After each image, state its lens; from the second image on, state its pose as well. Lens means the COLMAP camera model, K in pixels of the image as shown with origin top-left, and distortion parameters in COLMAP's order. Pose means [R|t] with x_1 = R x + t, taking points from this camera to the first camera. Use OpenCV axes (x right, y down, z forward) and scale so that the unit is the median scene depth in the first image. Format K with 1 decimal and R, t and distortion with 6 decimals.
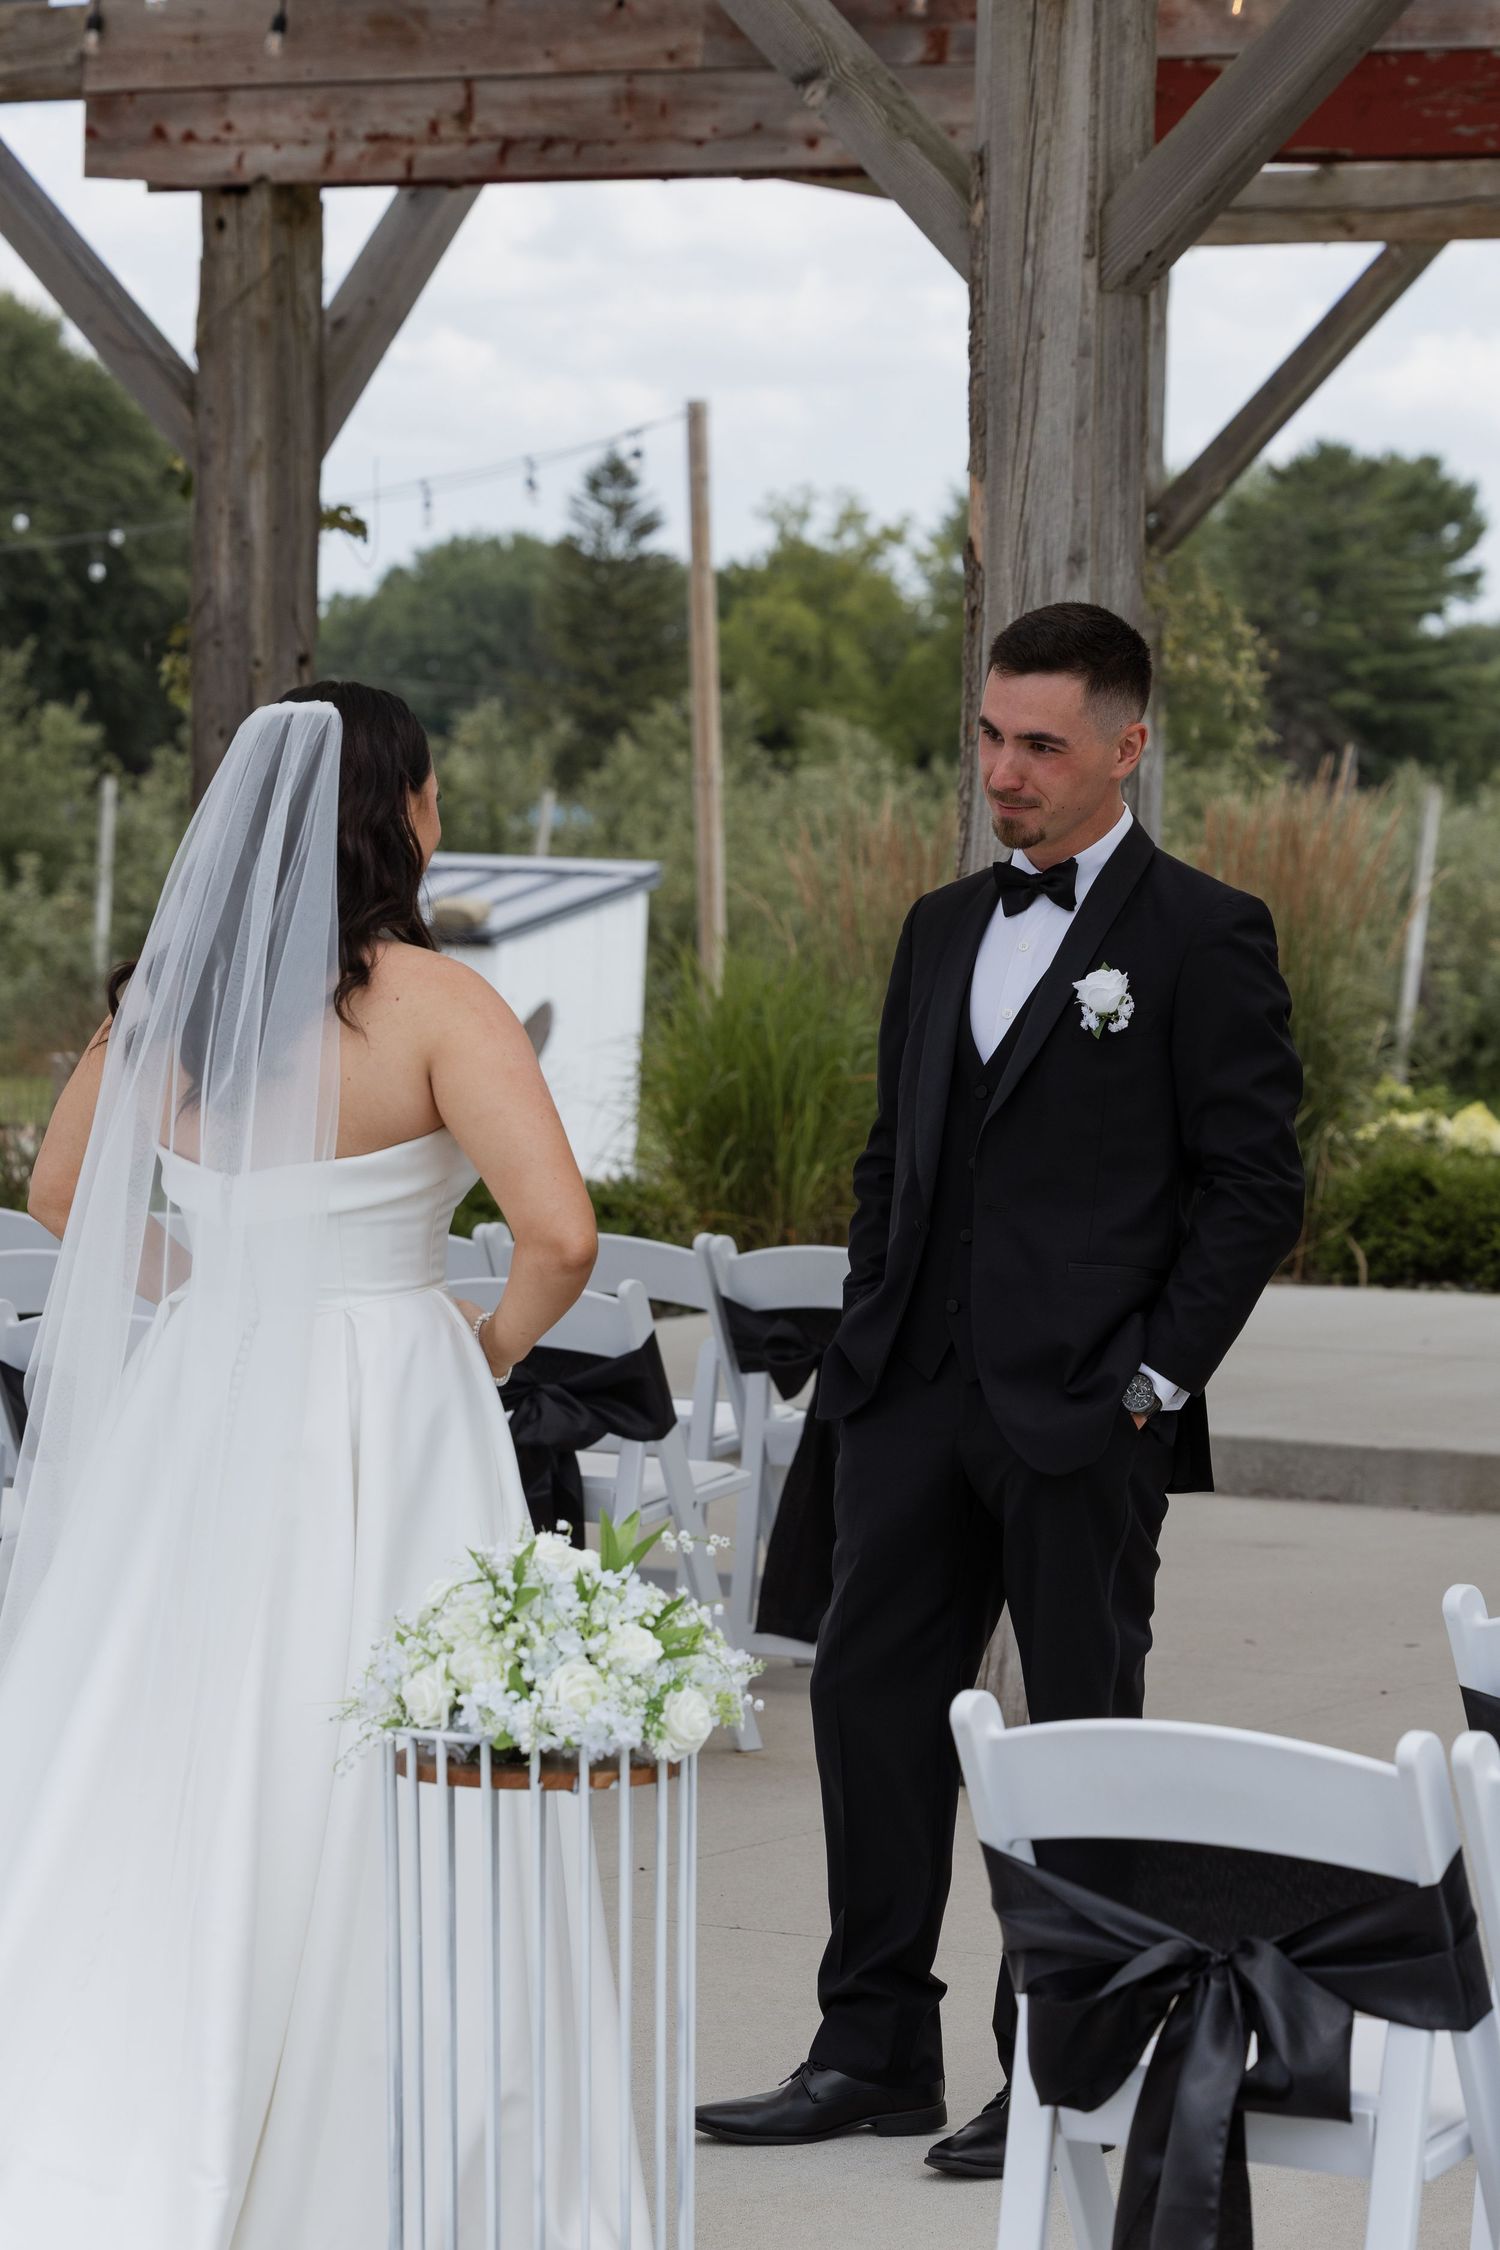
lens RADIAL K [[7335.0, 0, 750.0], [0, 7335.0, 1125.0], [0, 0, 1]] dist [-0.221472, 0.579512]
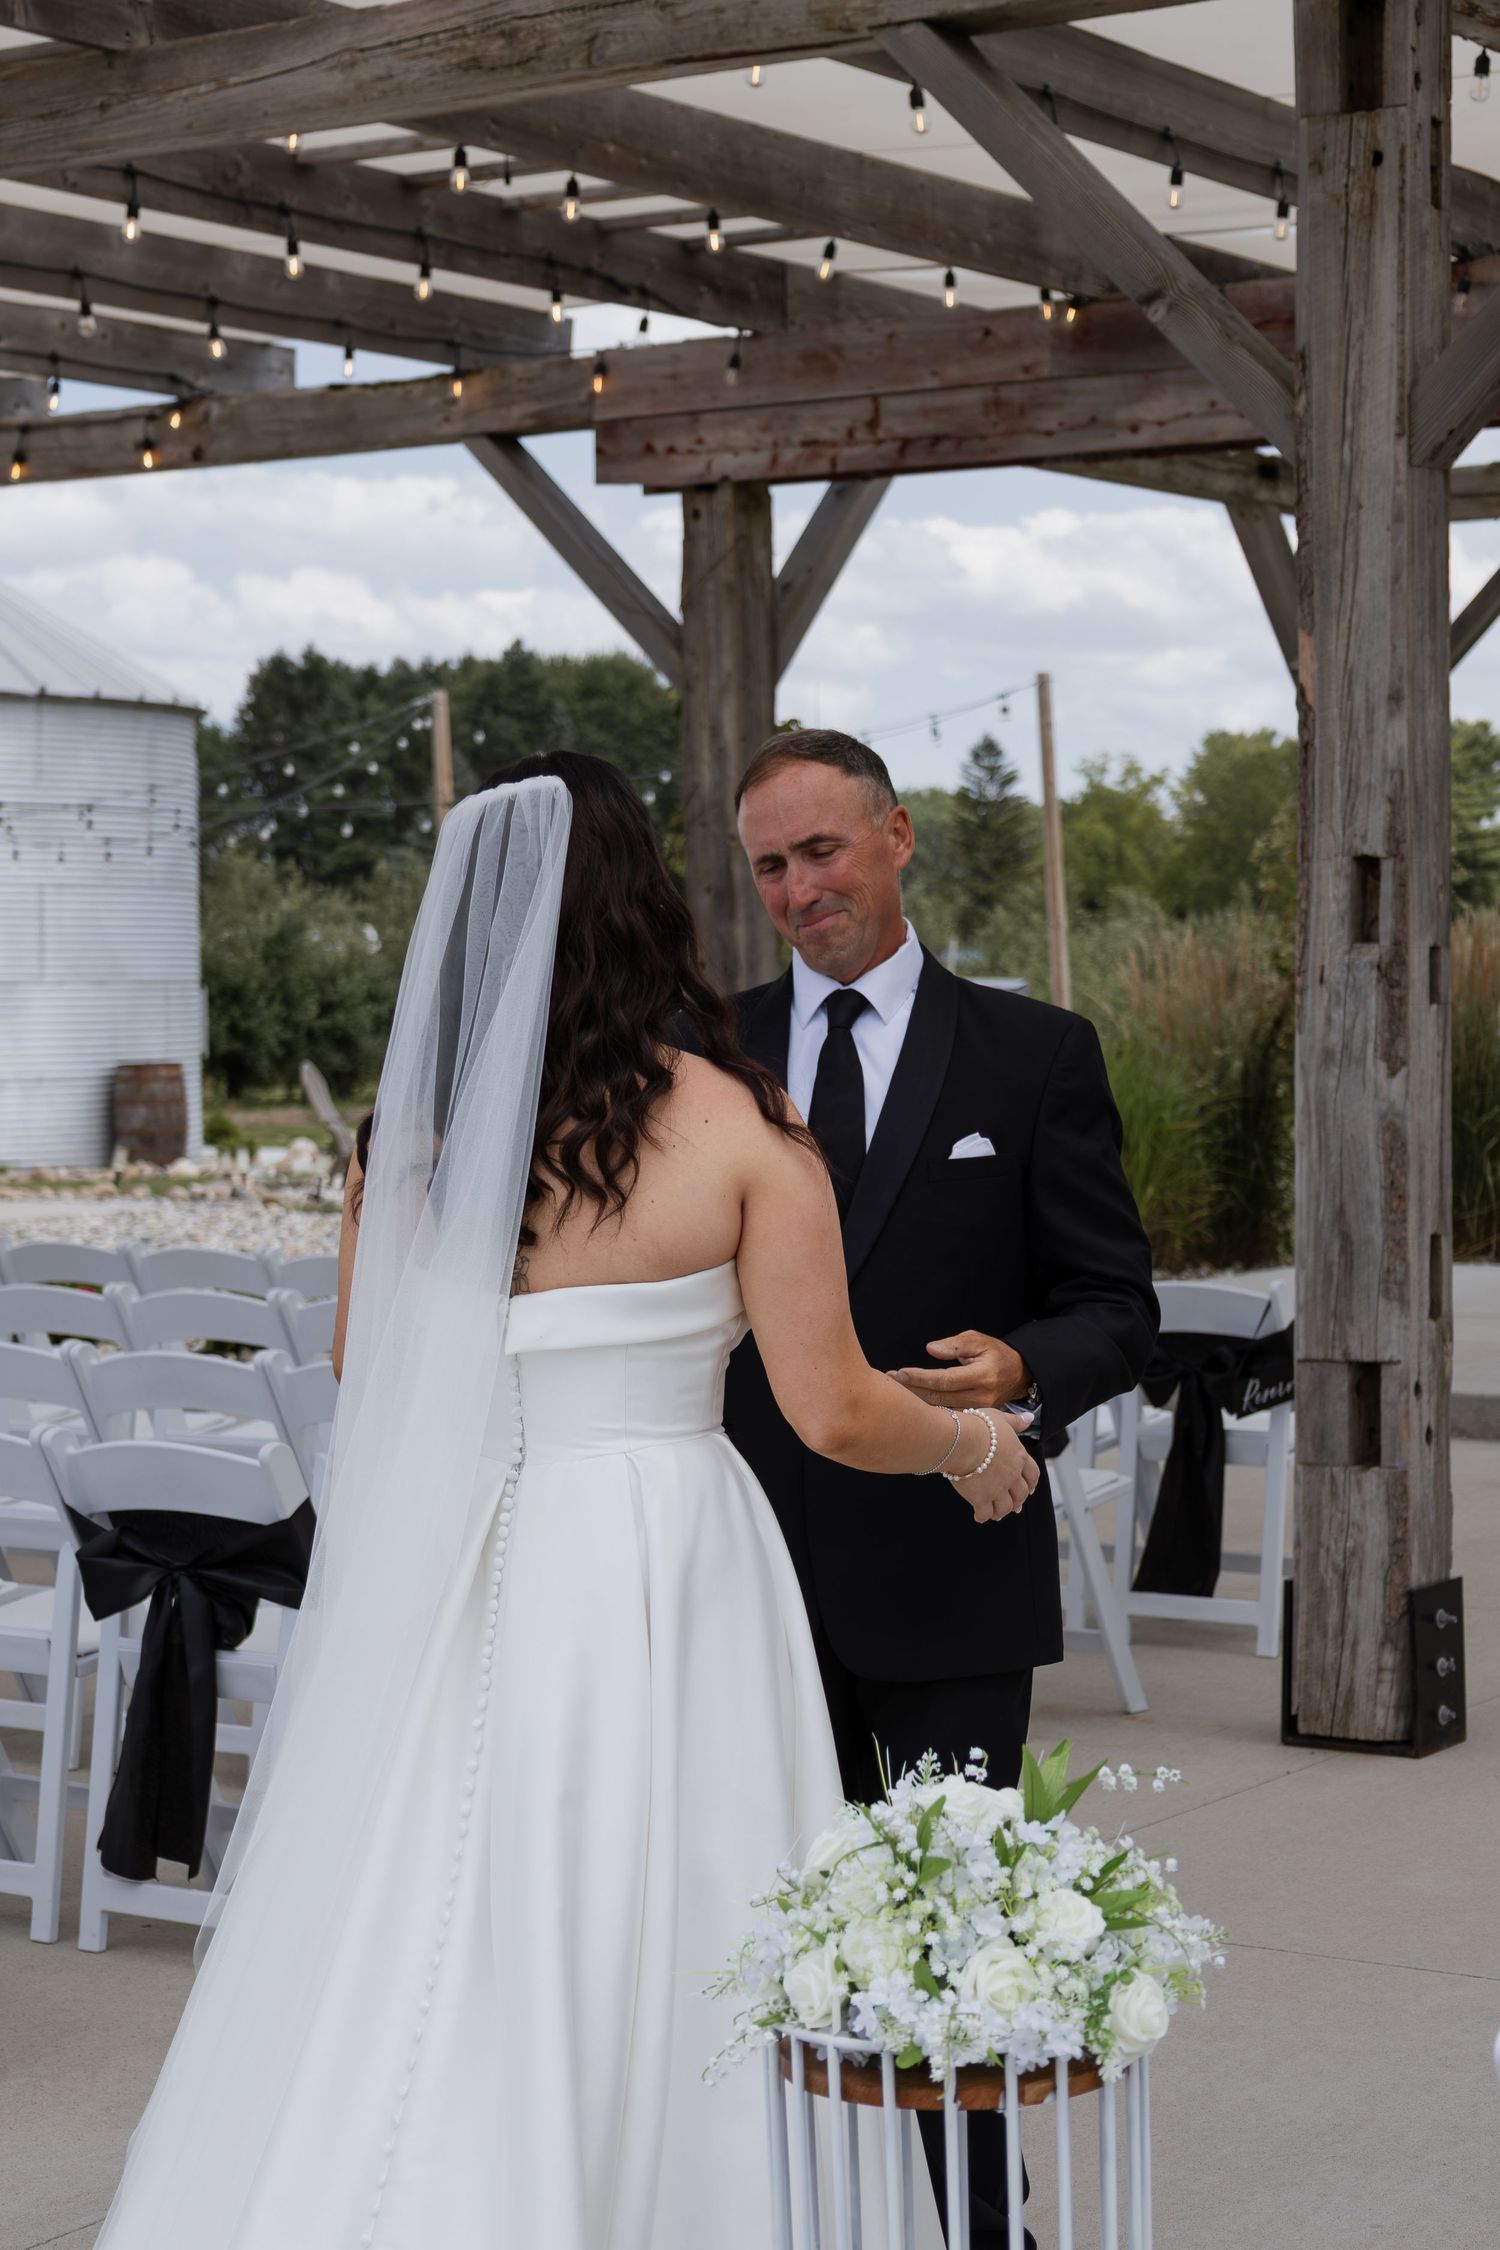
lens RADIAL K [[4183.9, 0, 709.0], [0, 4183.9, 1178.5], [0, 0, 1]] dist [0.004395, -0.047197]
pose [[0.995810, -0.026436, -0.087546, -0.005528], [0.027299, 0.999590, 0.008680, -0.006819], [0.087281, -0.011034, 0.996123, 0.232068]]
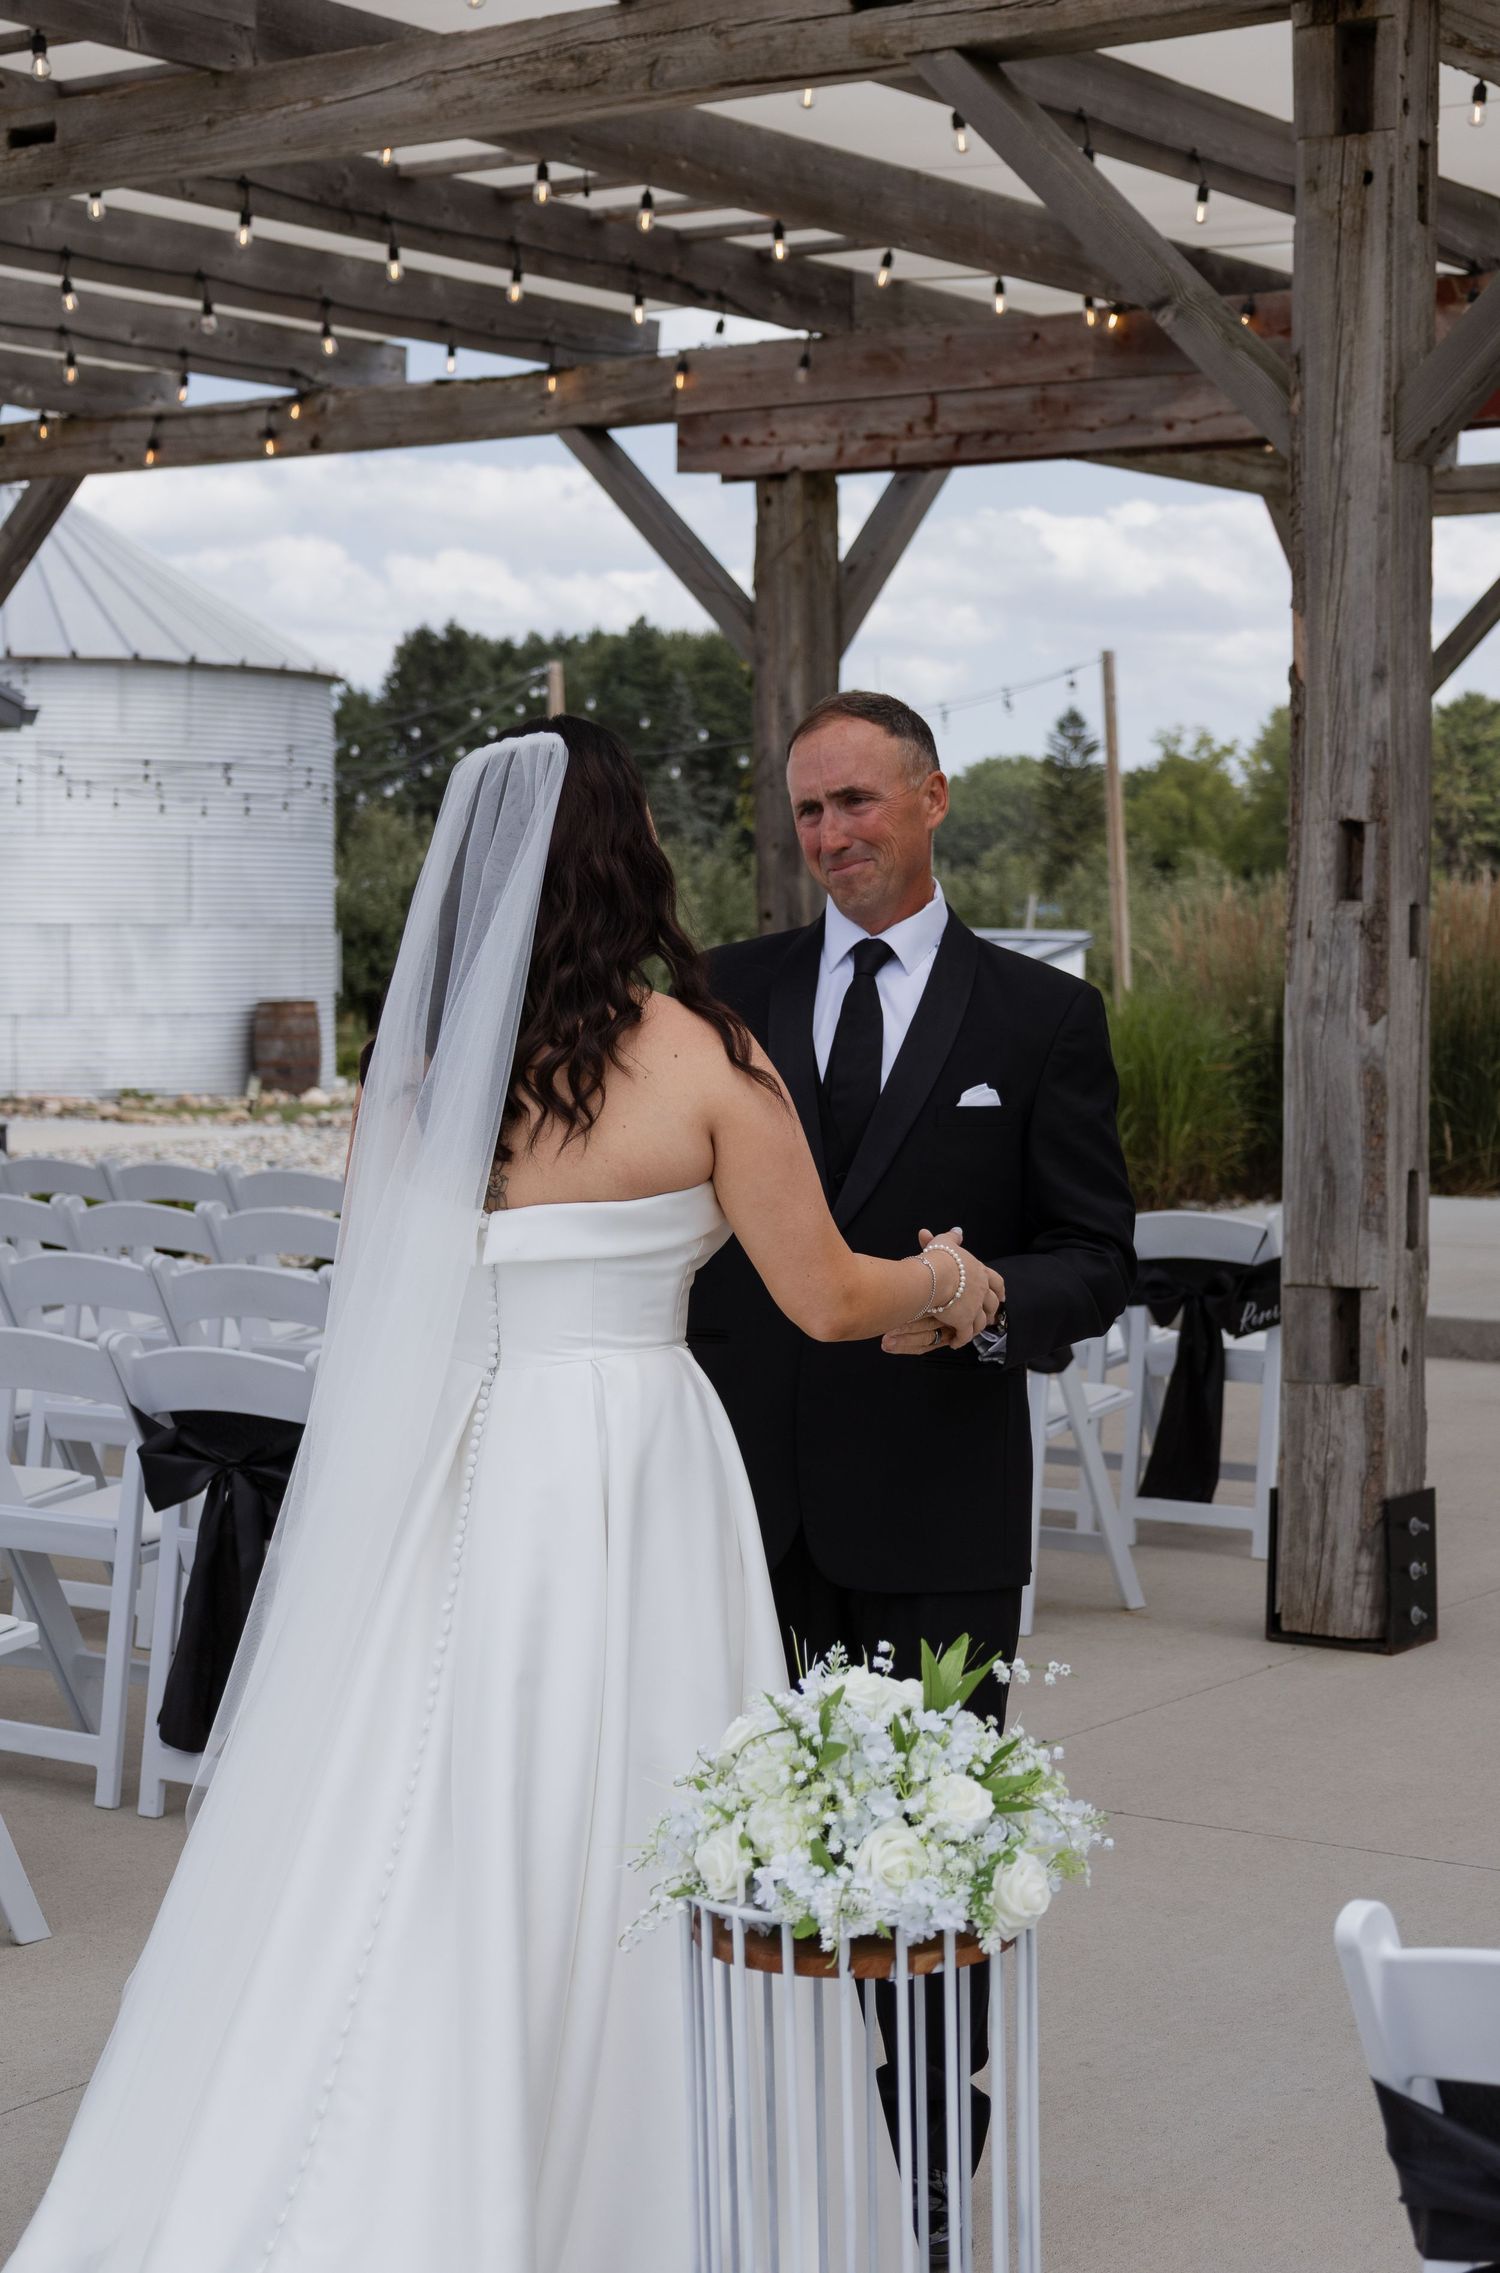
lens RADIAL K [[3839.8, 0, 753.0], [0, 3839.8, 1082.3], [0, 0, 1]] dist [0.006085, -0.085516]
pose [[0.994390, -0.016076, -0.104544, 0.003802], [0.016230, 0.999868, 0.000623, -0.006547], [0.104520, -0.002316, 0.994520, 0.234868]]
